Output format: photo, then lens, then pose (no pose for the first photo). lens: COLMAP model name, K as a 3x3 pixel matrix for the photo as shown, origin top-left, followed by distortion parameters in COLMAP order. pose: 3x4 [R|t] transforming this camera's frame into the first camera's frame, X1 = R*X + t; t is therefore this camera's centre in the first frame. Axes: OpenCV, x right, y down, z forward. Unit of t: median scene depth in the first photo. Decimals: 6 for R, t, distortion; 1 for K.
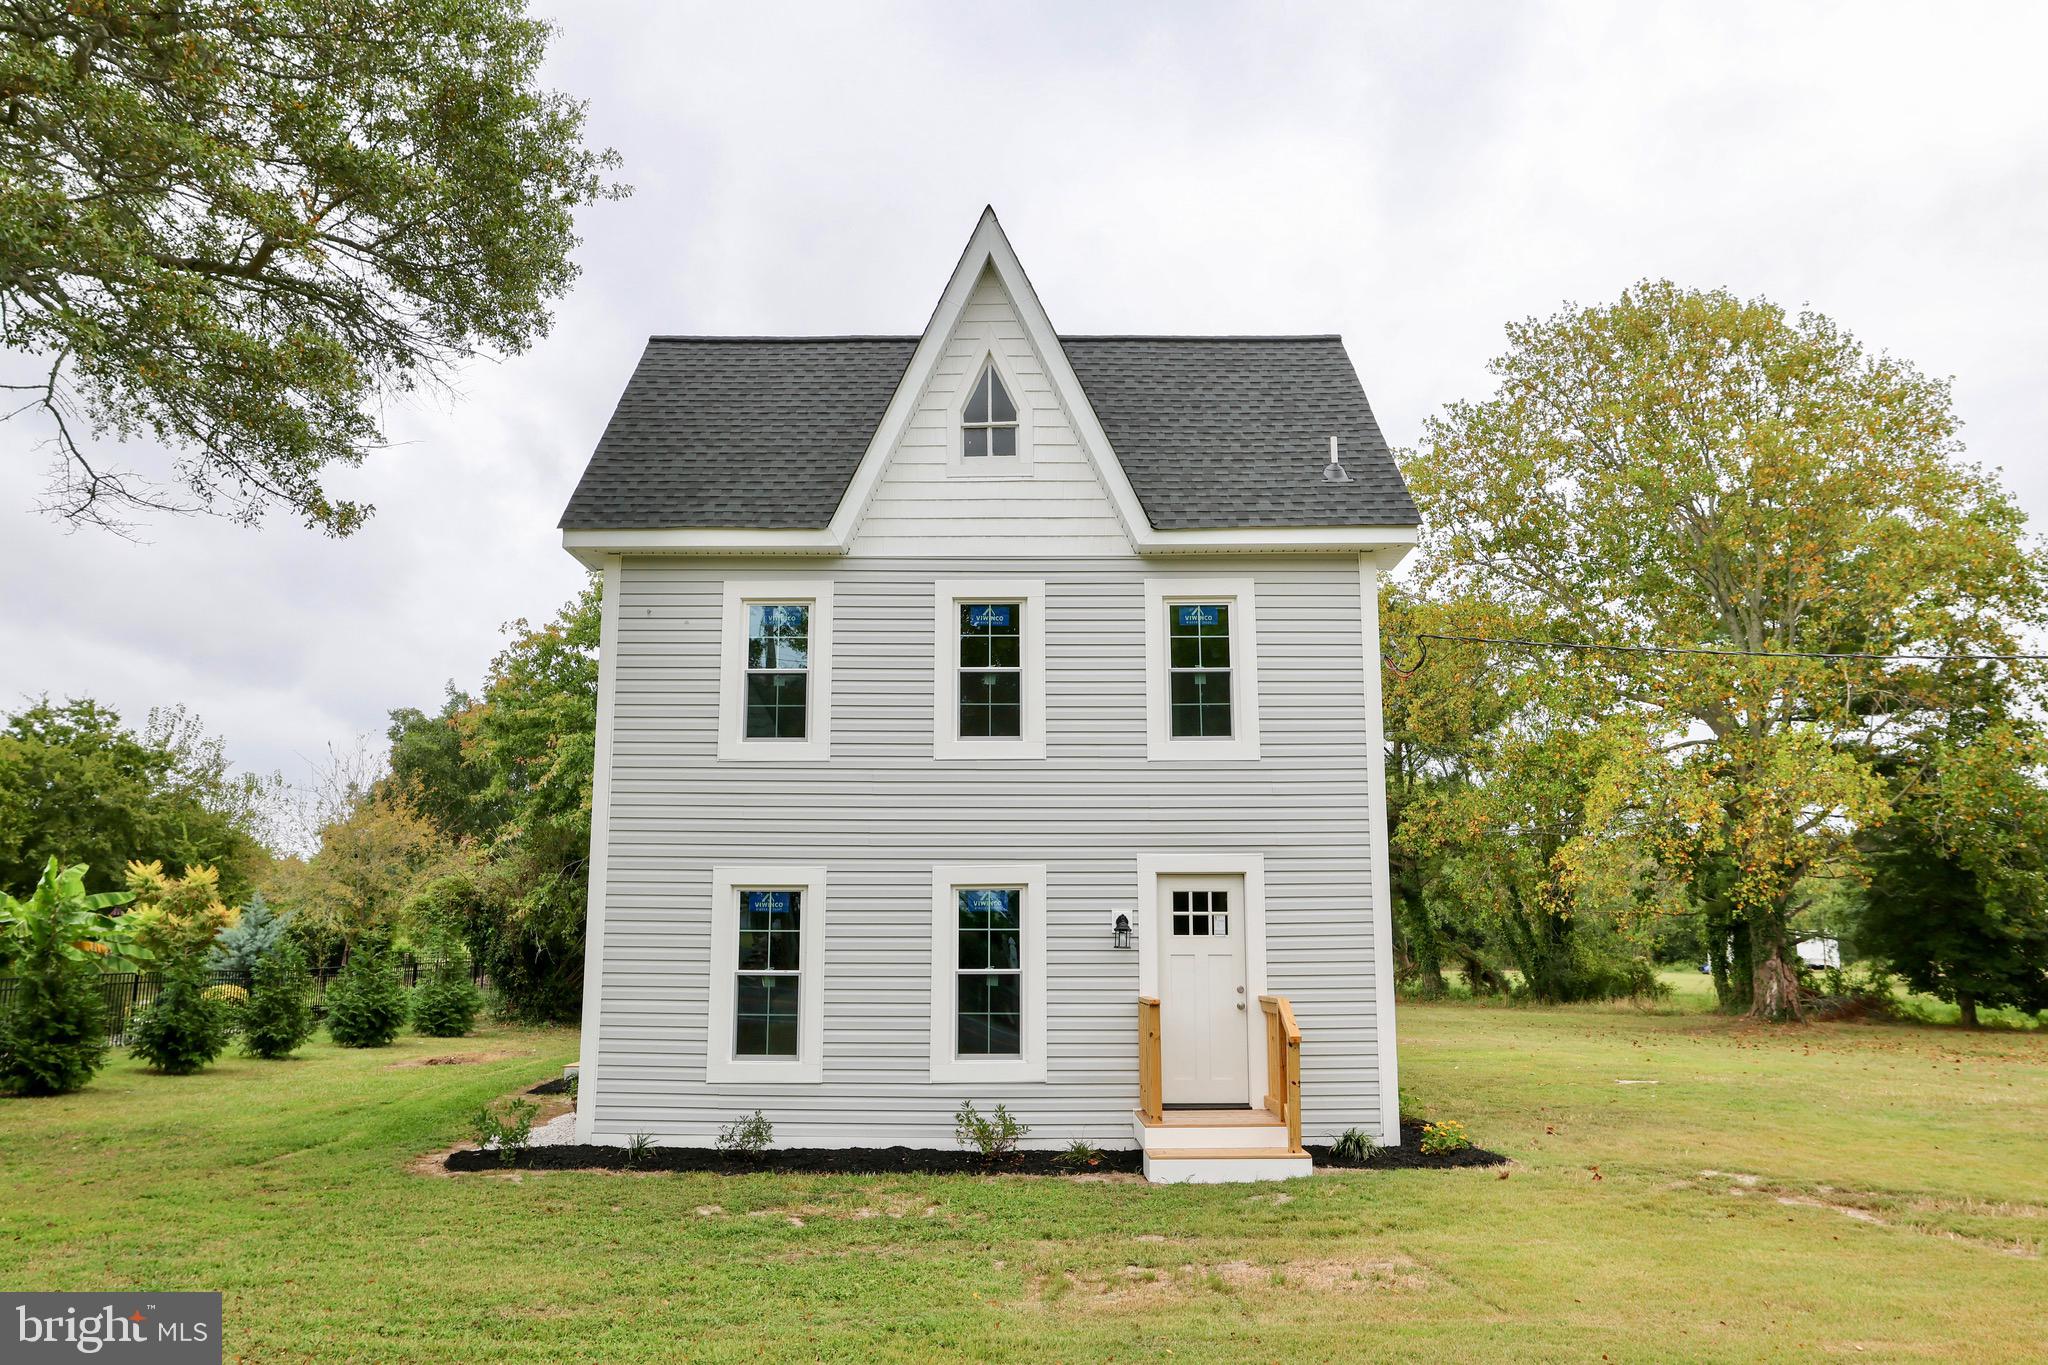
lens RADIAL K [[1413.0, 0, 1017.9], [0, 1413.0, 674.6], [0, 0, 1]] dist [-0.052502, 0.025156]
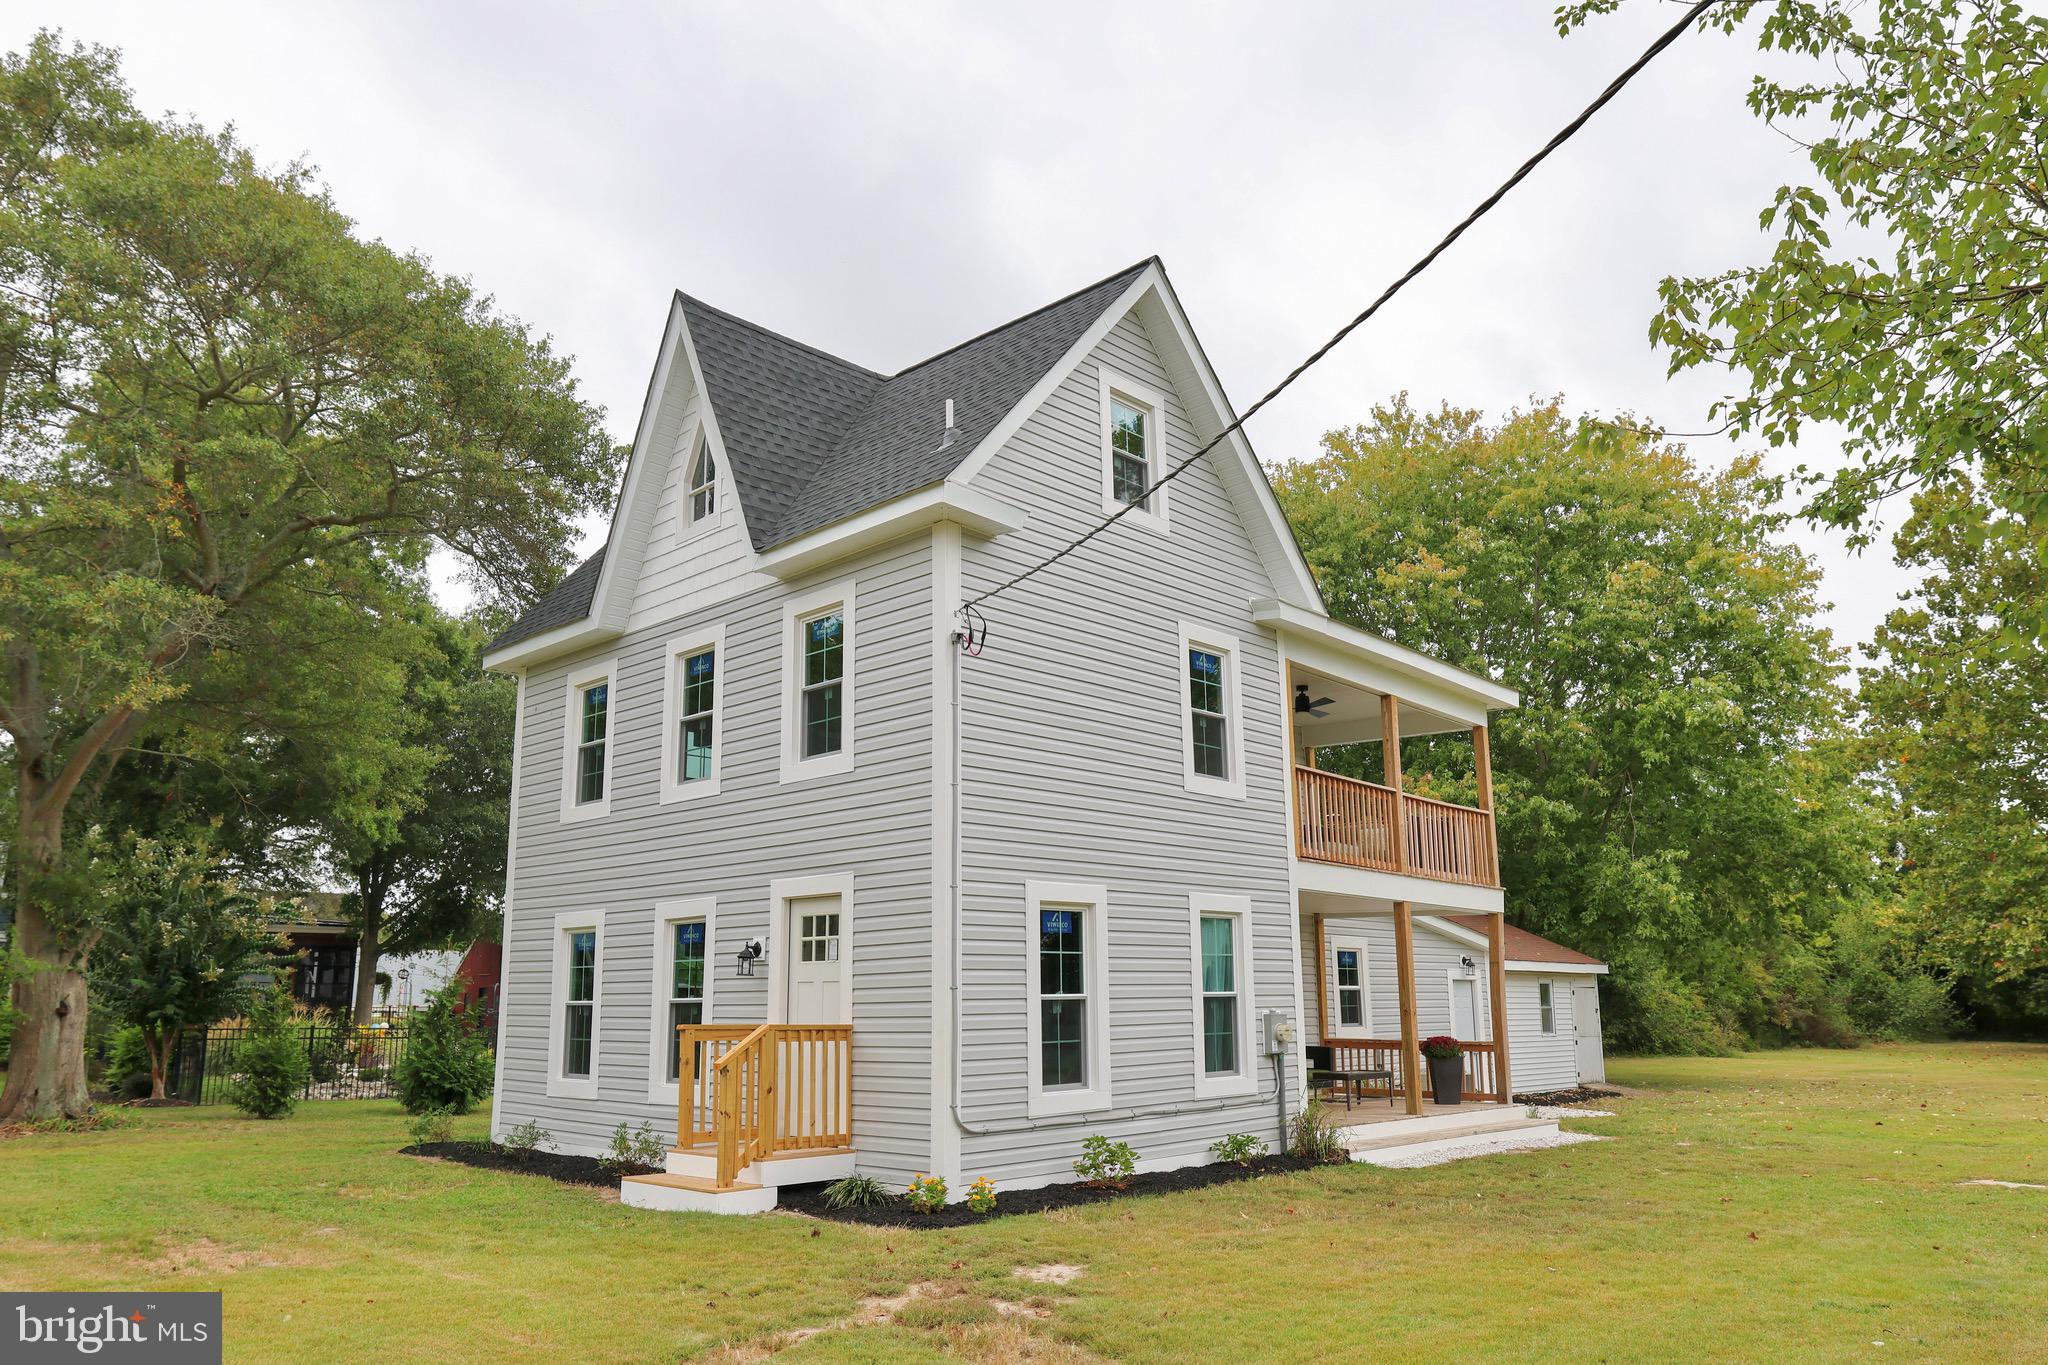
lens RADIAL K [[1413.0, 0, 1037.7], [0, 1413.0, 682.1], [0, 0, 1]] dist [-0.052502, 0.025156]
pose [[0.730412, -0.159470, -0.664129, 0.886677], [0.151711, 0.985951, -0.069893, 0.085018], [0.665944, -0.049705, 0.744344, 0.383818]]
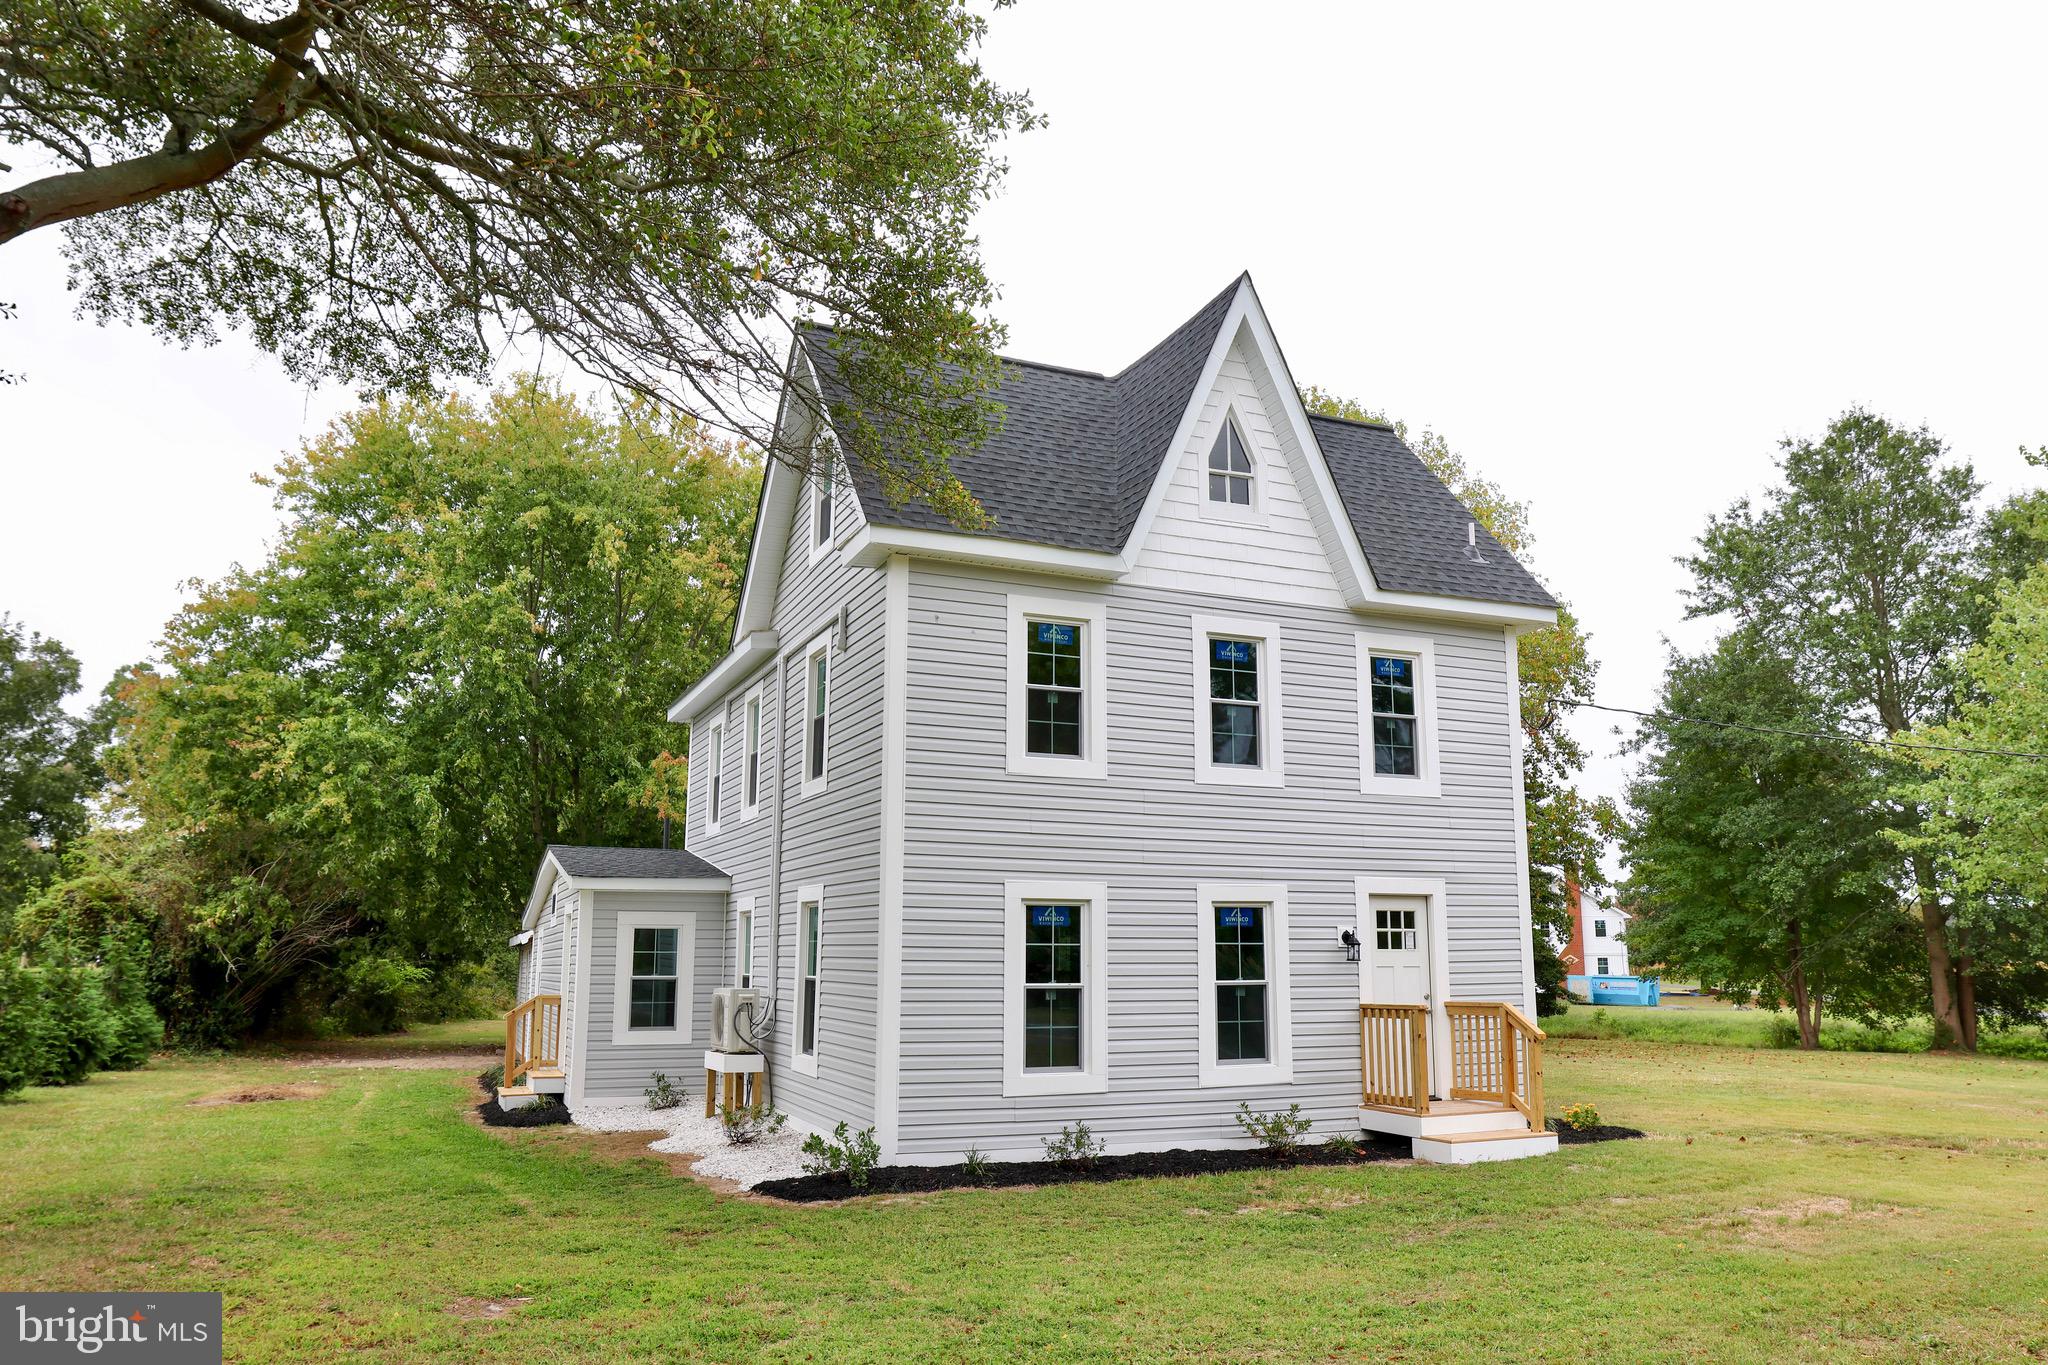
lens RADIAL K [[1413.0, 0, 1038.6], [0, 1413.0, 688.7], [0, 0, 1]] dist [-0.052502, 0.025156]
pose [[0.918561, 0.076304, 0.387844, -0.577214], [-0.074315, 0.997031, -0.020150, 0.019386], [-0.388230, -0.010313, 0.921505, 0.069059]]
